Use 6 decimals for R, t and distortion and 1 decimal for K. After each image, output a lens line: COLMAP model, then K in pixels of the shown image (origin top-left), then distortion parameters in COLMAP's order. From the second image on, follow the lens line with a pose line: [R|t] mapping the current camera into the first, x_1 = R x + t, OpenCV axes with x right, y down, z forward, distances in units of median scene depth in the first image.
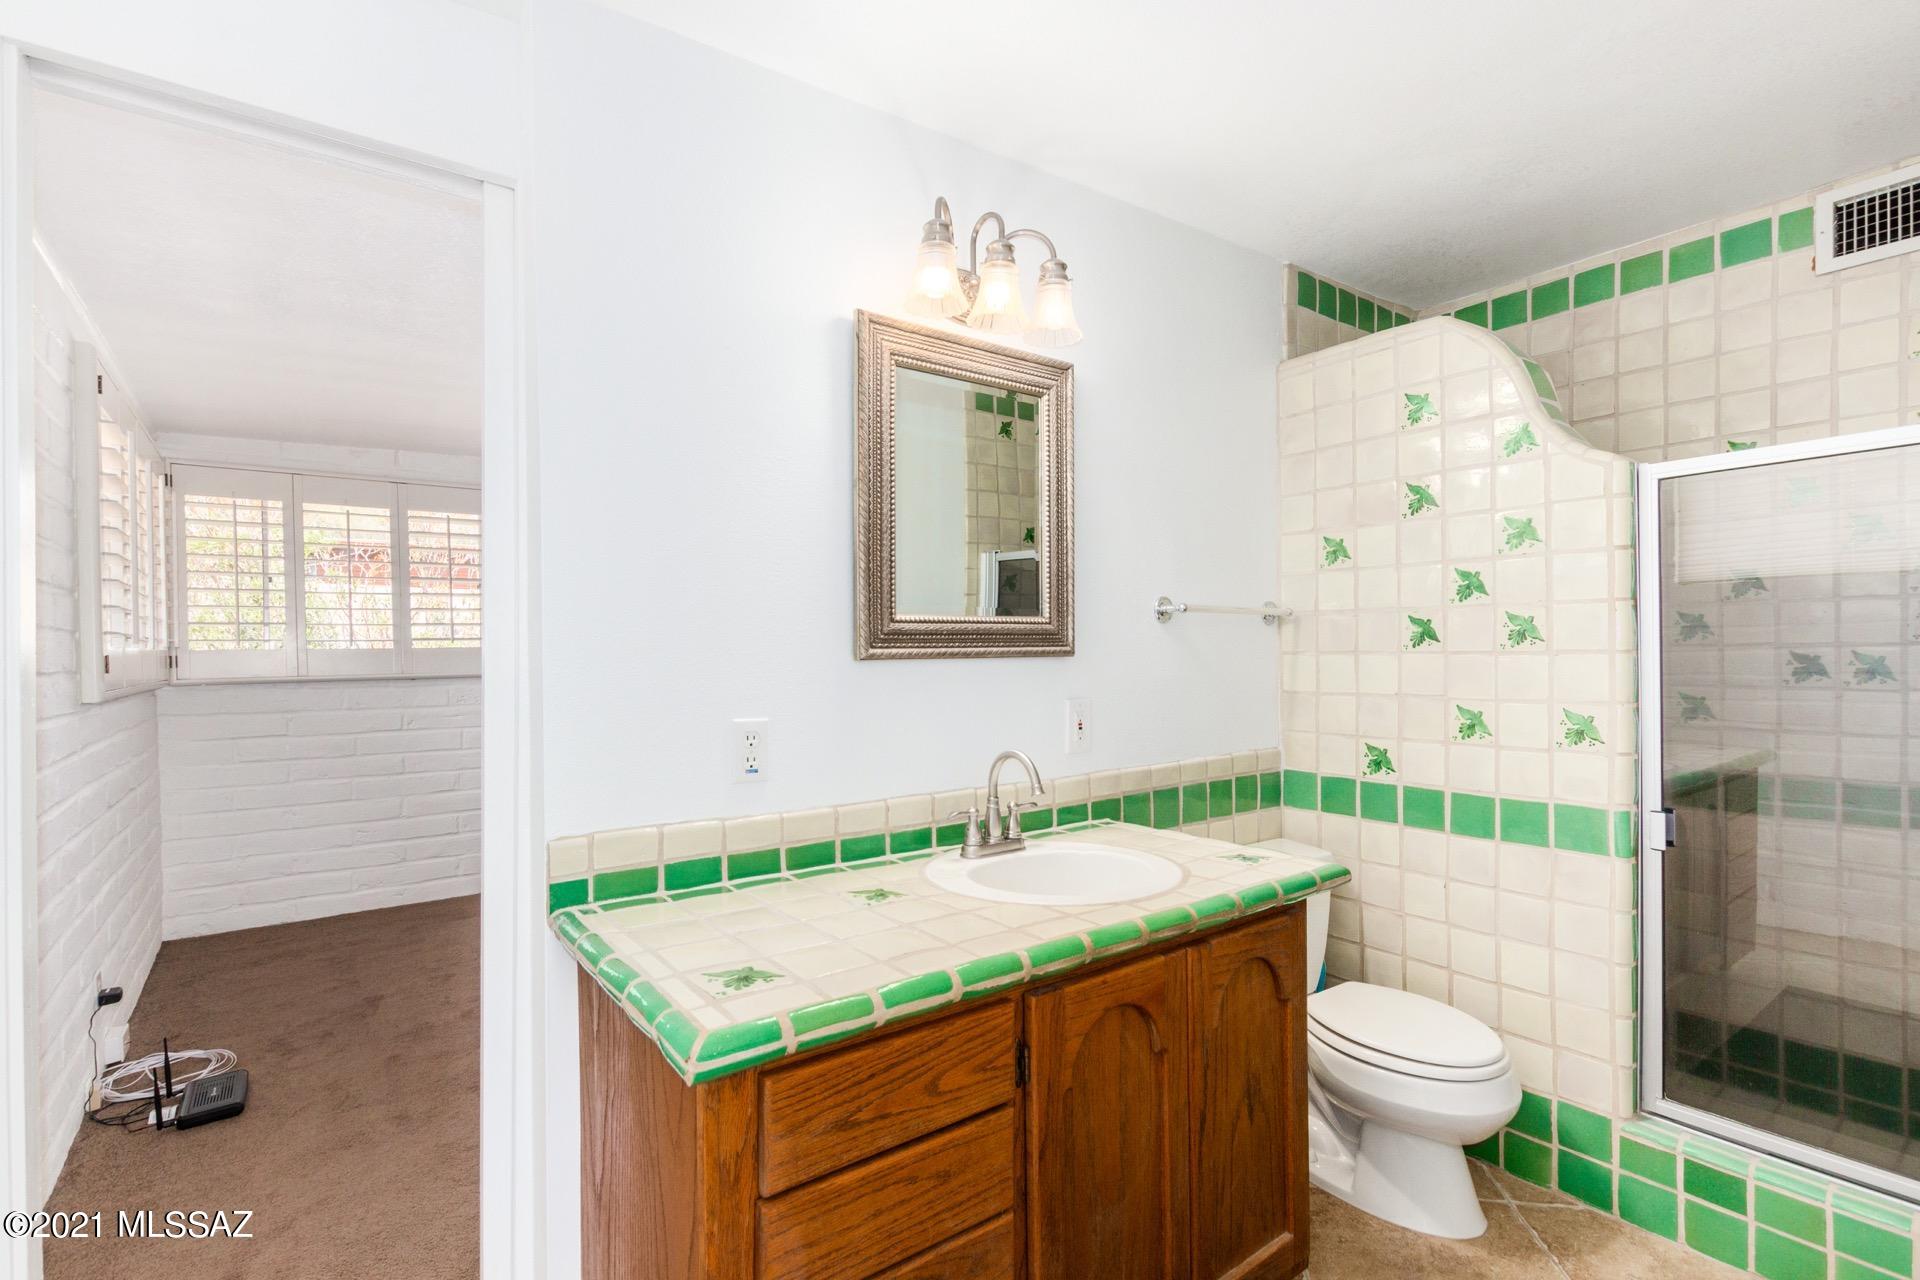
lens RADIAL K [[906.2, 0, 959.0], [0, 906.2, 651.4], [0, 0, 1]] dist [0.001847, 0.000317]
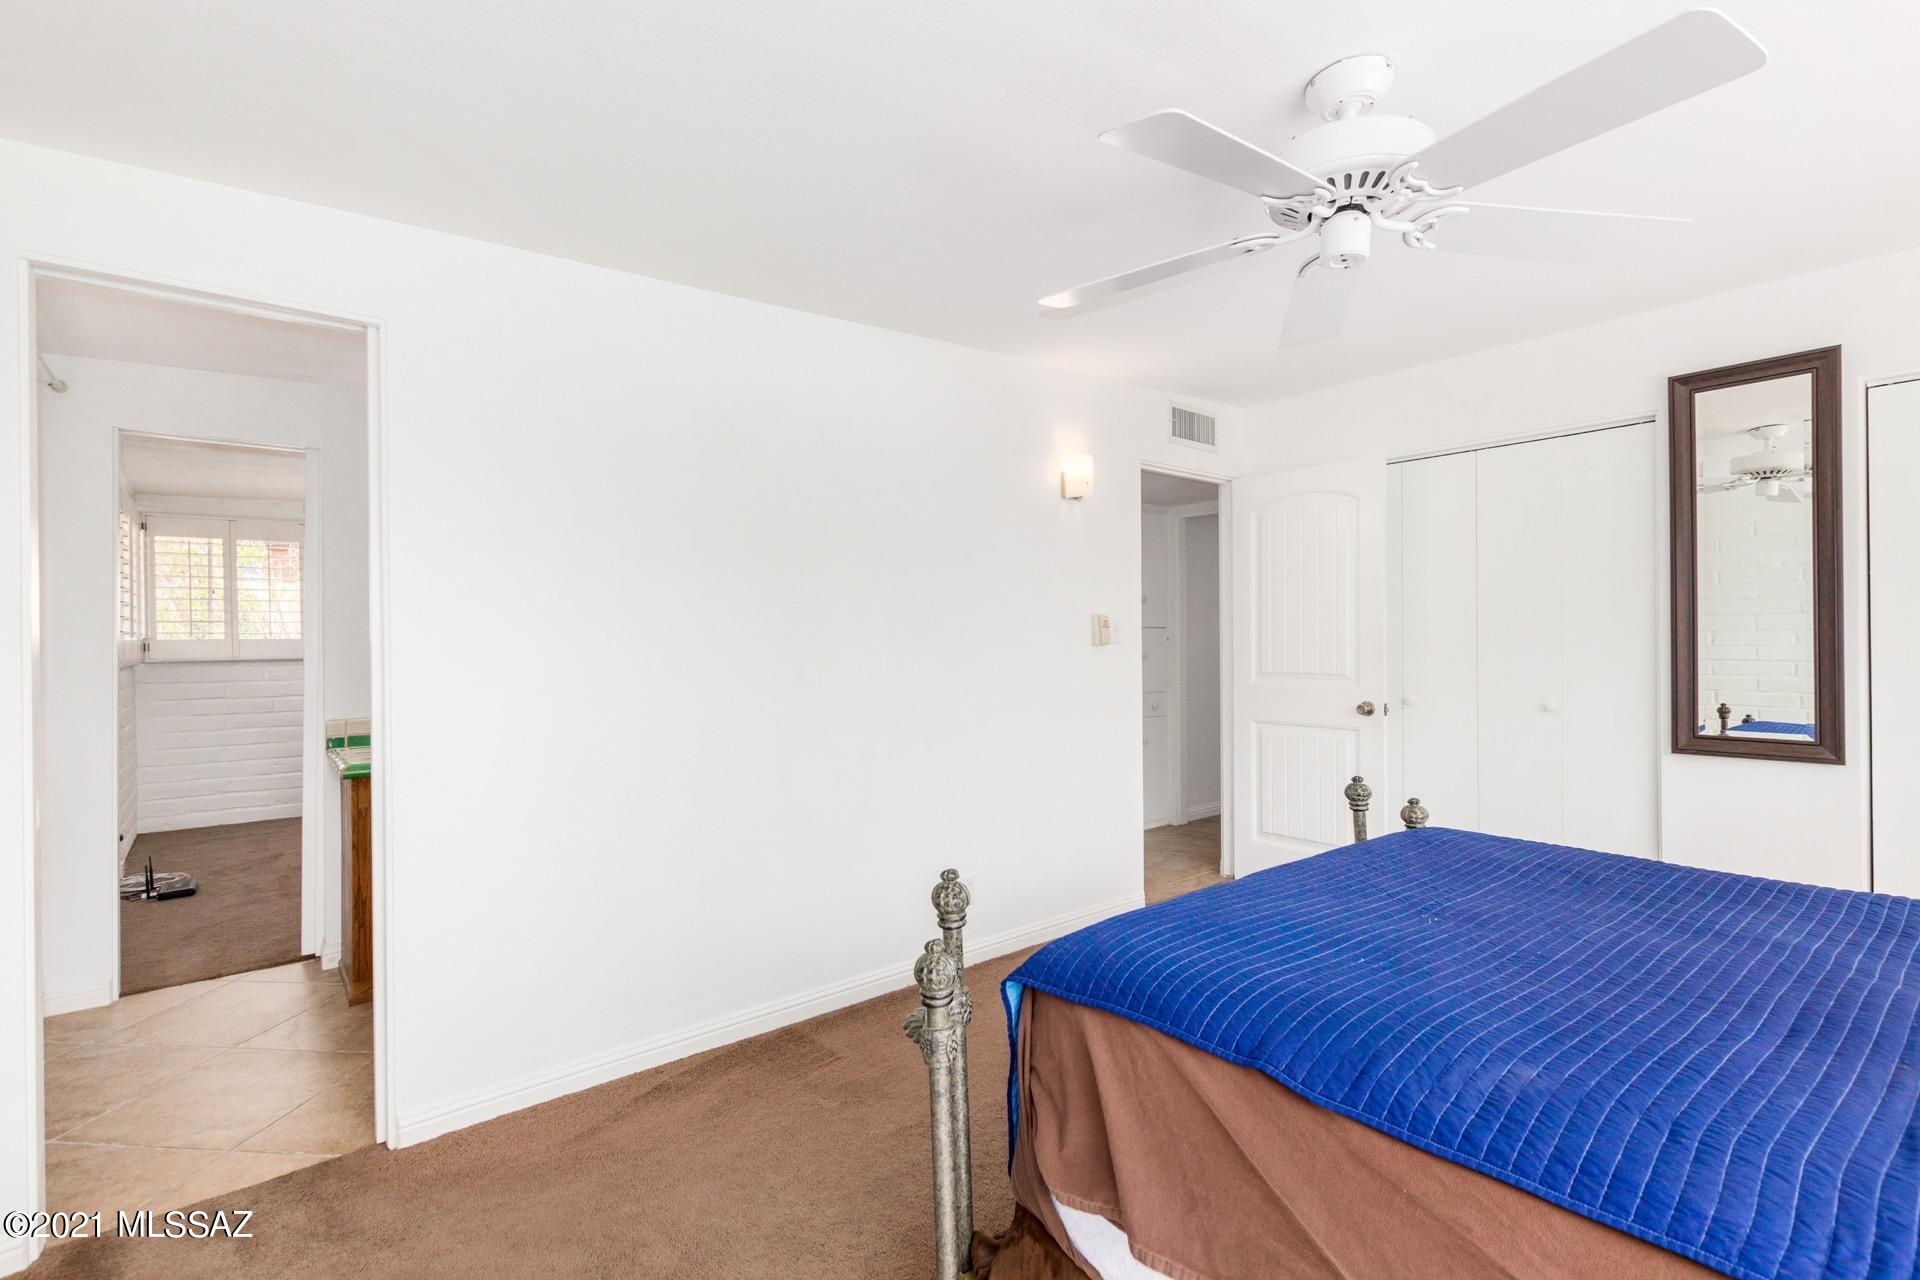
lens RADIAL K [[906.2, 0, 961.3], [0, 906.2, 632.1], [0, 0, 1]] dist [0.001847, 0.000317]
pose [[0.999213, 0.003009, 0.039553, 0.418695], [-0.002707, 0.999967, -0.007690, -0.006296], [-0.039575, 0.007577, 0.999188, -0.549612]]
